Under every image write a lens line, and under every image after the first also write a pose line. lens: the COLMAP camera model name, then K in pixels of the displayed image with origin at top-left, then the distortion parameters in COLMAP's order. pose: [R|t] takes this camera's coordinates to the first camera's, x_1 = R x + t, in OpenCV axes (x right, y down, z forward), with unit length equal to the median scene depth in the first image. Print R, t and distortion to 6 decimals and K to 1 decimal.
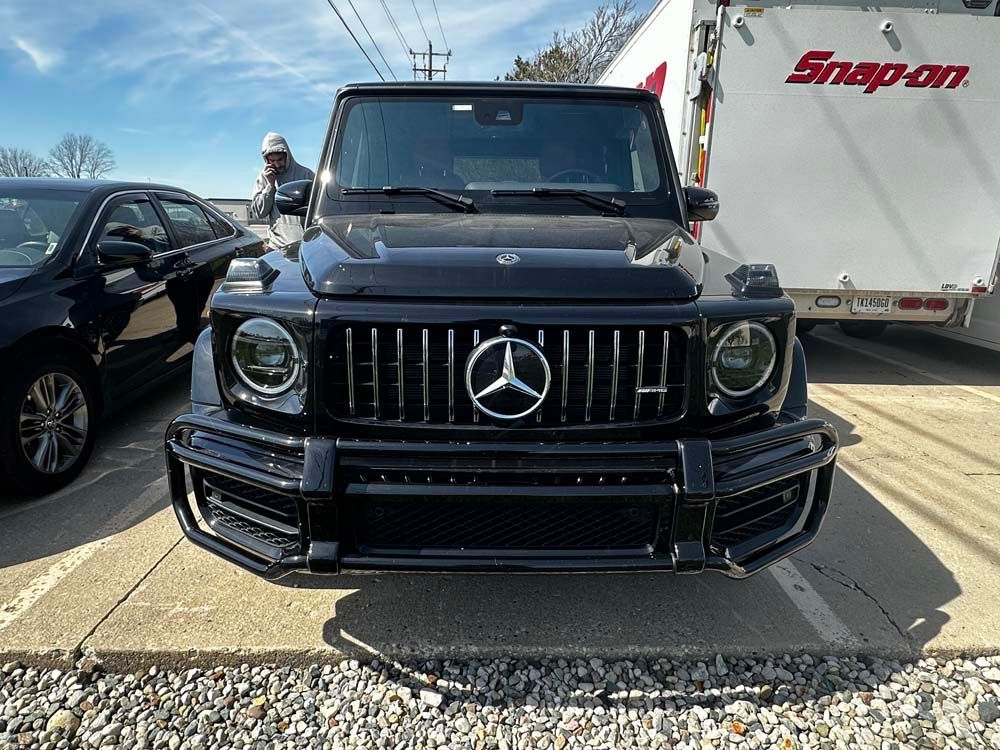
lens RADIAL K [[612.5, 0, 501.4], [0, 612.5, 374.1], [0, 0, 1]] dist [-0.001011, -0.001856]
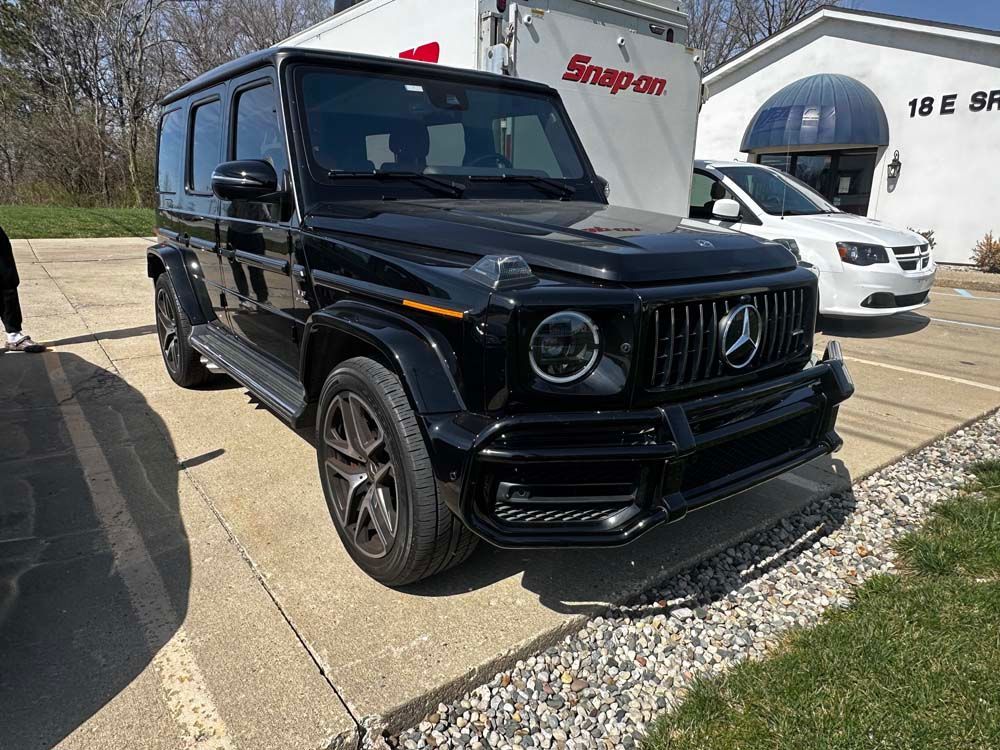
lens RADIAL K [[660.1, 0, 499.7], [0, 660.1, 373.4], [0, 0, 1]] dist [-0.002218, -0.000270]
pose [[0.807711, -0.156254, 0.568496, -0.432852], [0.140010, 0.987493, 0.072493, -0.032415], [-0.572713, 0.021042, 0.819486, 0.053961]]
